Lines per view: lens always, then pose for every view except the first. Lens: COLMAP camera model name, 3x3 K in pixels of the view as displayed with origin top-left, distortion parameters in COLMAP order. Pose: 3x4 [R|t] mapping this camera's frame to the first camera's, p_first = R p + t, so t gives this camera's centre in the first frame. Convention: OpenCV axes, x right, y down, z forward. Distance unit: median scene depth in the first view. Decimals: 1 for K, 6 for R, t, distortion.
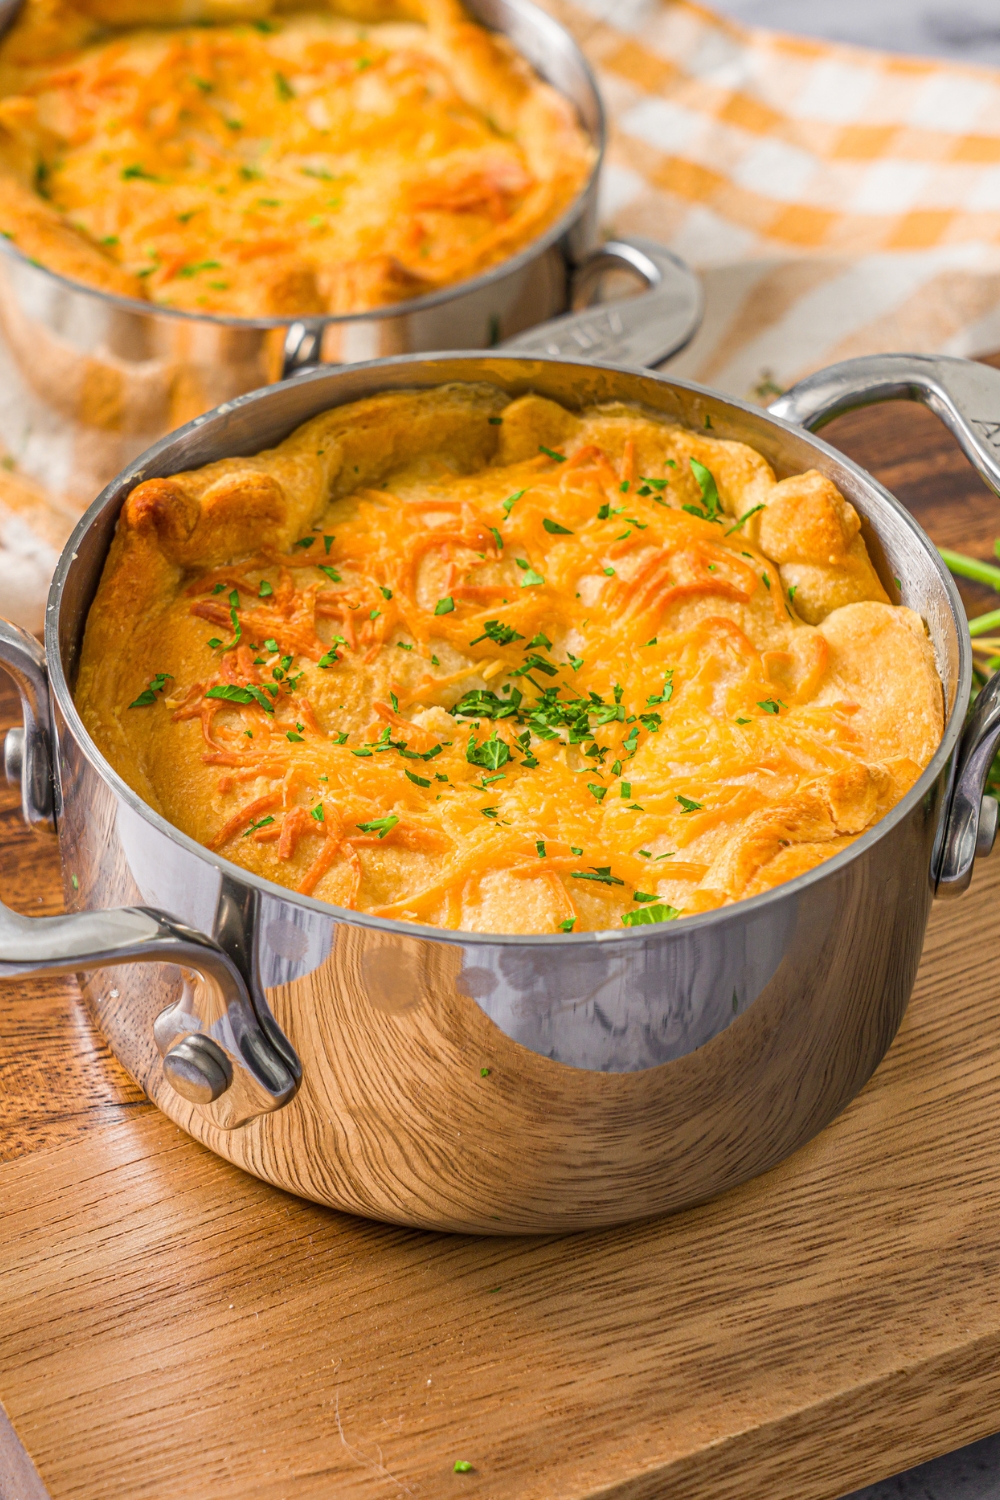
lens RADIAL K [[3789.9, 0, 452.0], [0, 3789.9, 755.9], [0, 0, 1]] dist [0.019521, 0.207948]
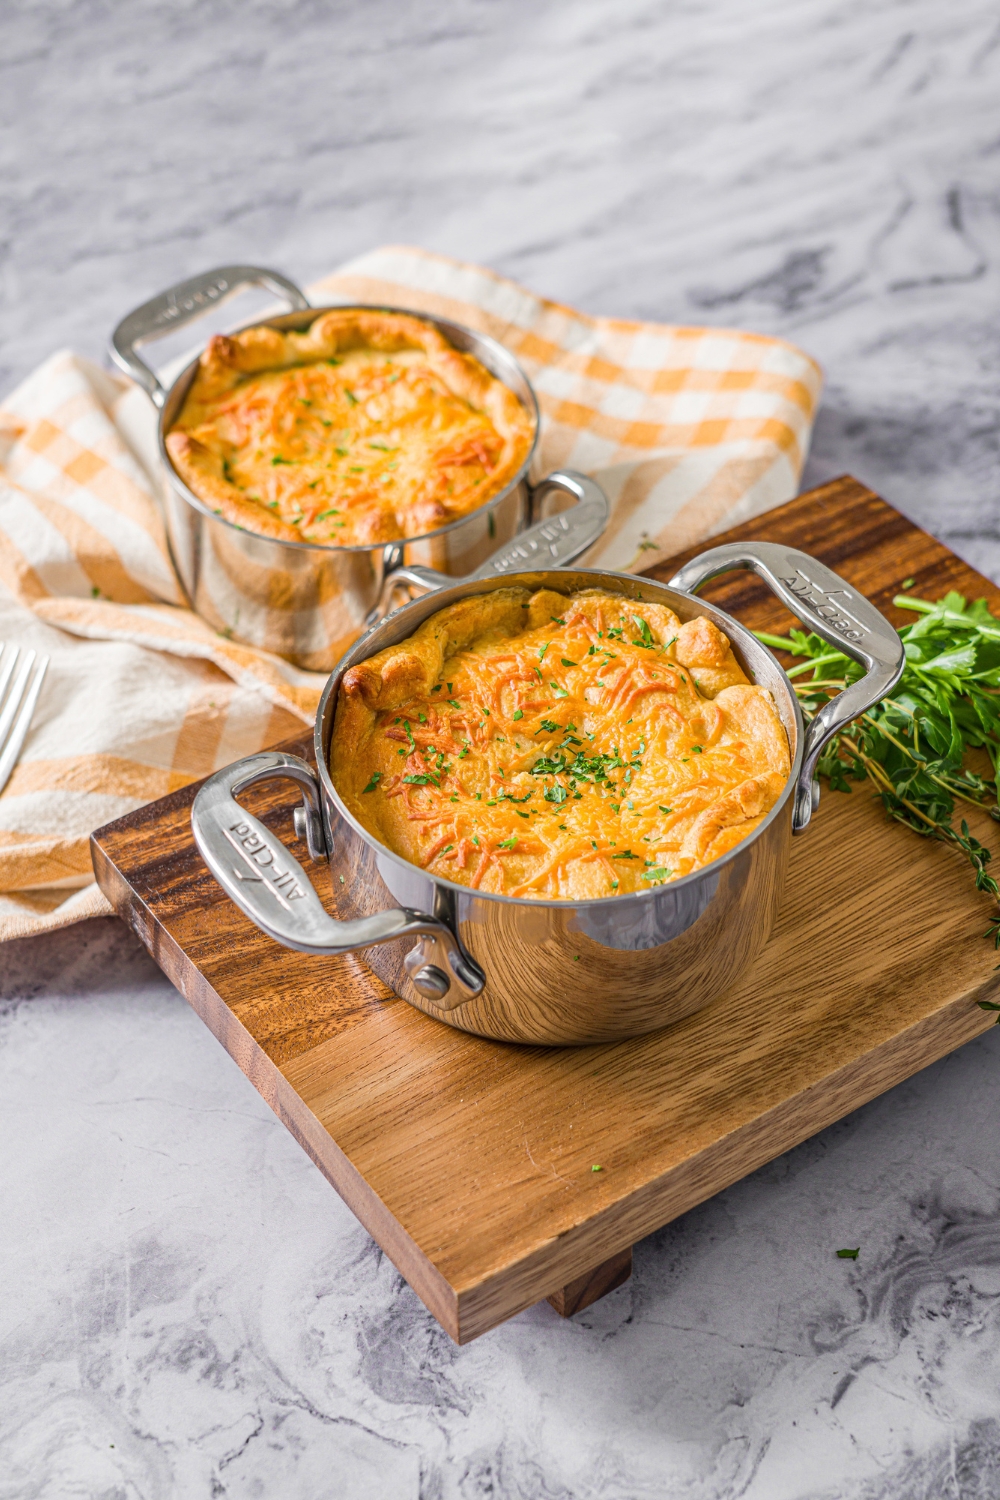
lens RADIAL K [[2401.8, 0, 526.5], [0, 2401.8, 858.1], [0, 0, 1]] dist [0.005169, 0.212312]
pose [[0.990063, -0.125677, 0.063091, -0.083251], [0.119207, 0.988066, 0.097551, -0.086873], [-0.074598, -0.089060, 0.993229, -0.190884]]
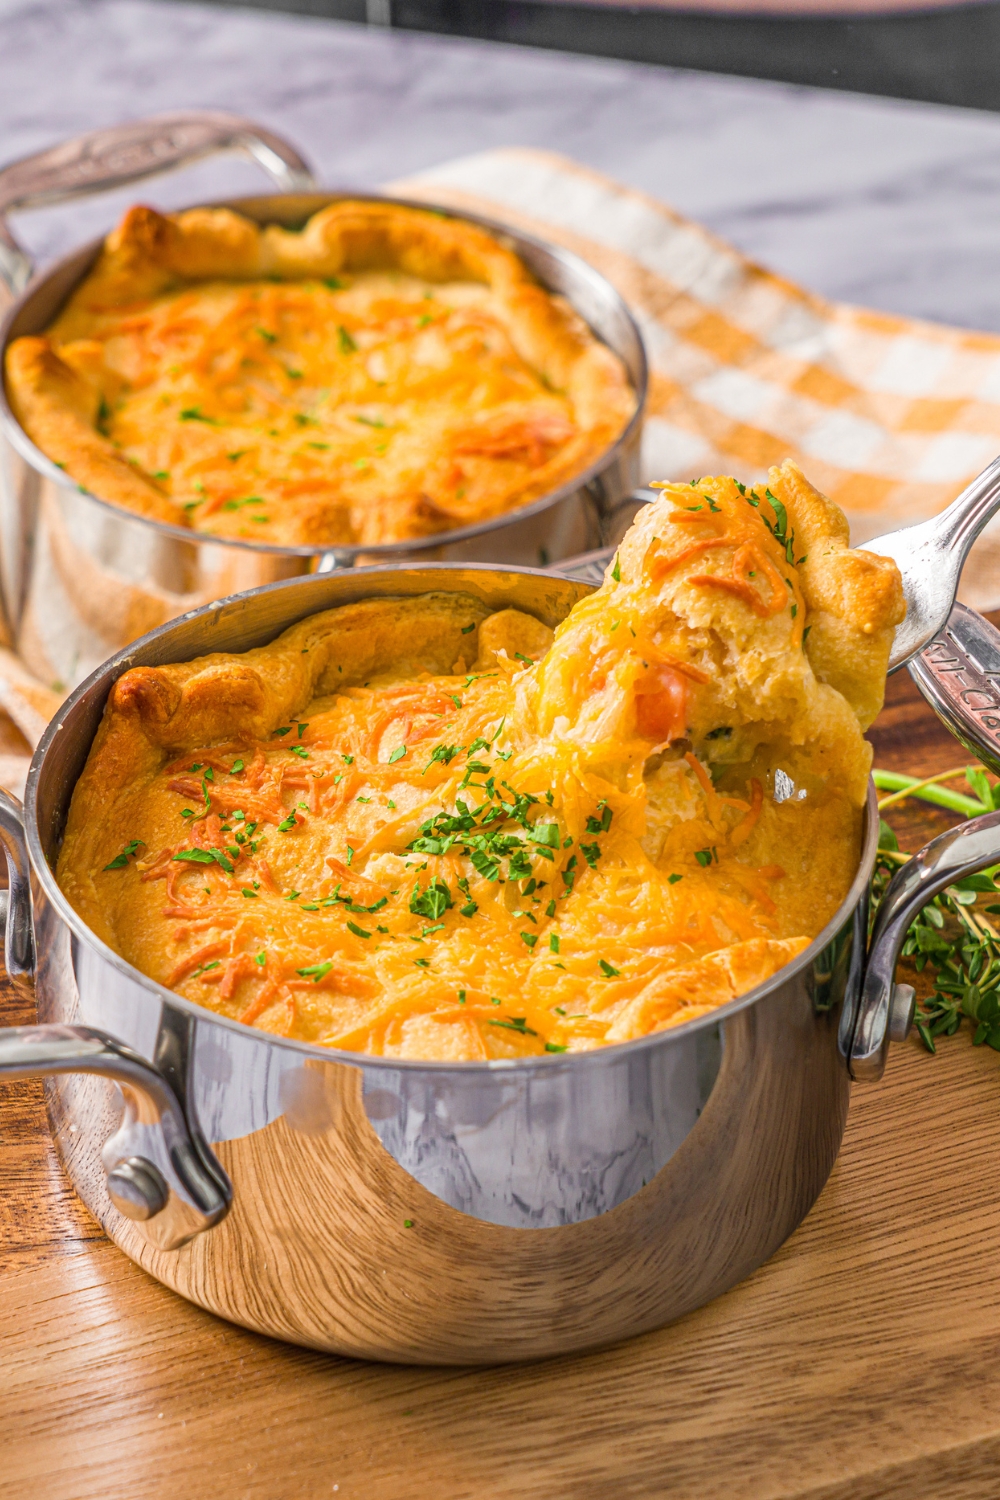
lens RADIAL K [[4509.0, 0, 500.0], [0, 4509.0, 750.0], [0, 0, 1]] dist [-0.000094, 0.464983]
pose [[0.997353, 0.032917, -0.064840, 0.109650], [-0.039714, 0.993520, -0.106498, 0.086093], [0.060914, 0.108791, 0.992197, -0.273287]]
